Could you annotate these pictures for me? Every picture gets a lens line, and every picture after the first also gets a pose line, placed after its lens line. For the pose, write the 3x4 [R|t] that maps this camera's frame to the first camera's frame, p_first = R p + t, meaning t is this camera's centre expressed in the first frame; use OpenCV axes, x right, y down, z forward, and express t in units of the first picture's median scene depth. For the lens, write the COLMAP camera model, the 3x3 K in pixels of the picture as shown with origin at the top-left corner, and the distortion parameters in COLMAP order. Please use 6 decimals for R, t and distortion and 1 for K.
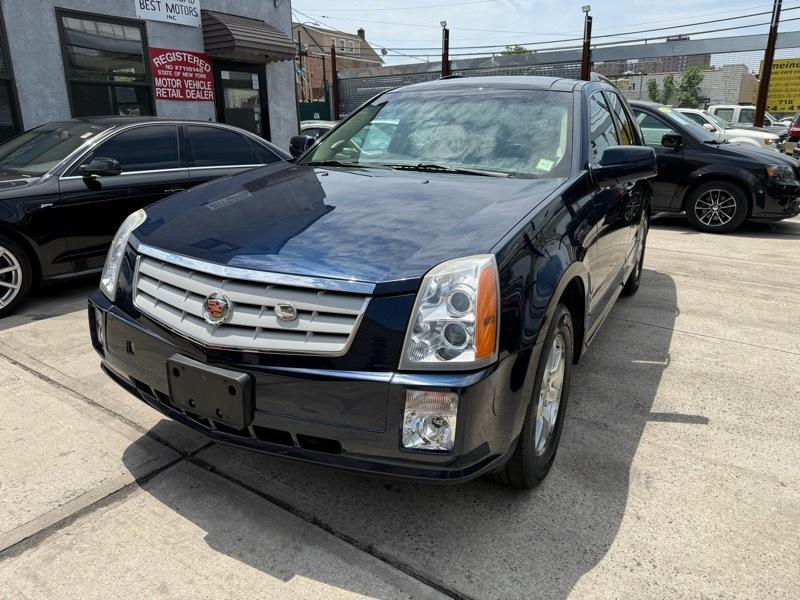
lens RADIAL K [[562.5, 0, 399.9], [0, 562.5, 299.3], [0, 0, 1]] dist [0.014823, -0.023607]
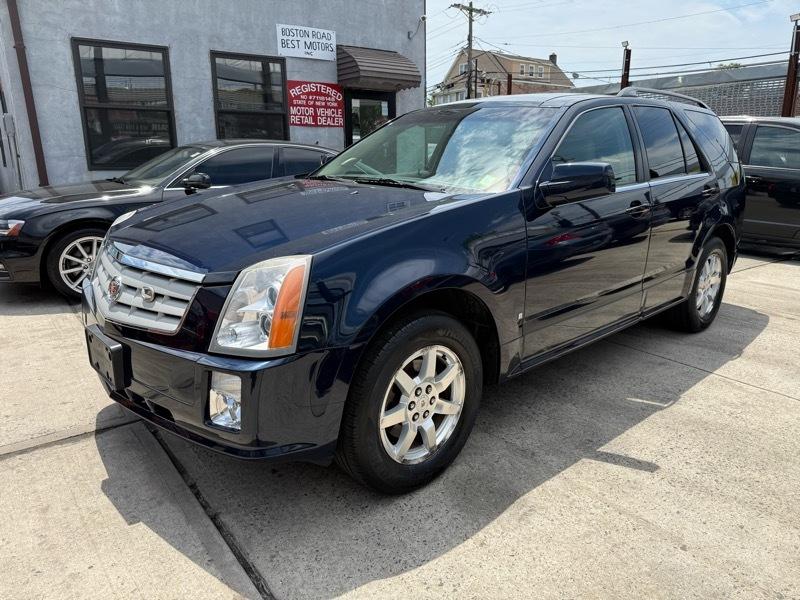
lens RADIAL K [[562.5, 0, 402.0], [0, 562.5, 298.9], [0, 0, 1]] dist [0.014823, -0.023607]
pose [[0.948618, 0.077676, -0.306743, 0.261538], [-0.090540, 0.995502, -0.027912, 0.006628], [0.303195, 0.054250, 0.951383, 0.014587]]
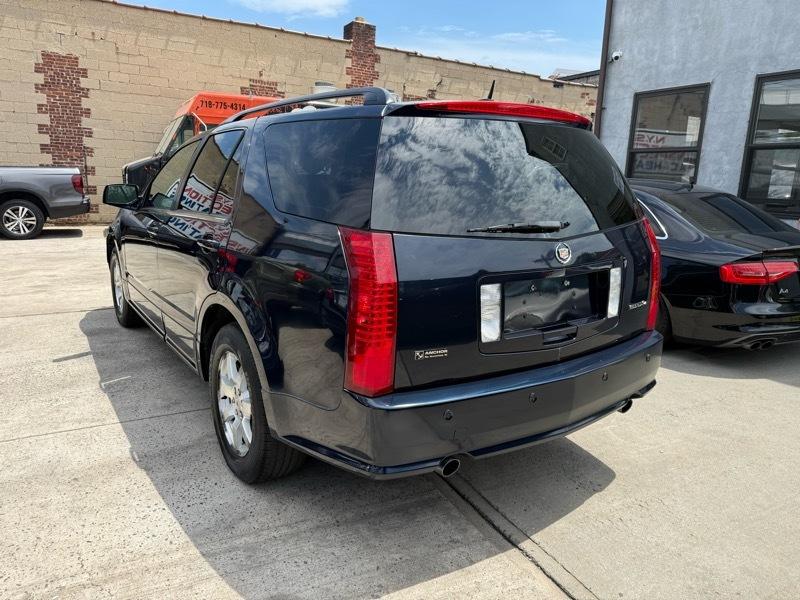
lens RADIAL K [[562.2, 0, 394.2], [0, 562.2, 302.8], [0, 0, 1]] dist [0.009809, -0.011650]
pose [[-0.460537, 0.175536, -0.870111, 0.881255], [-0.291682, 0.895889, 0.335119, -0.434053], [0.838348, 0.408131, -0.361389, 1.402843]]
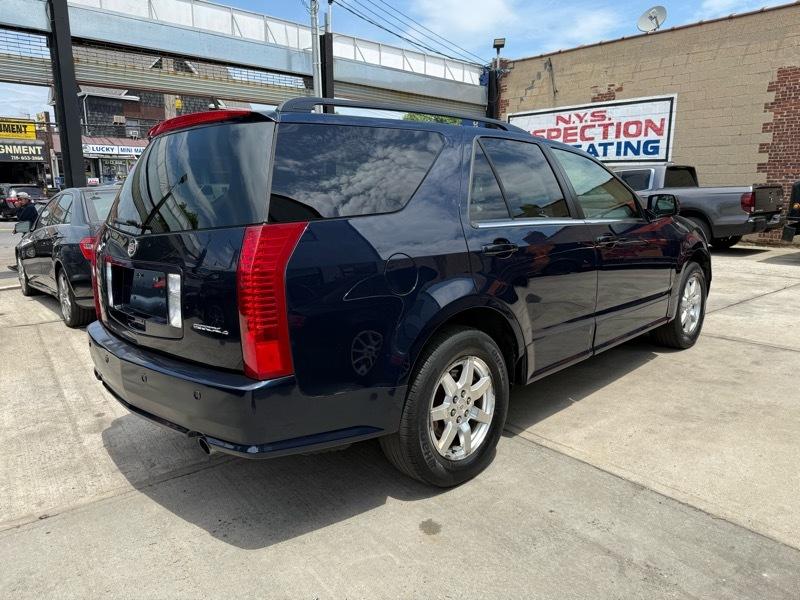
lens RADIAL K [[562.2, 0, 399.5], [0, 562.2, 298.8], [0, 0, 1]] dist [0.009809, -0.011650]
pose [[-0.959615, -0.045411, 0.277627, 0.002855], [0.090174, 0.885159, 0.456468, -0.531074], [-0.266472, 0.463068, -0.845317, 1.740609]]
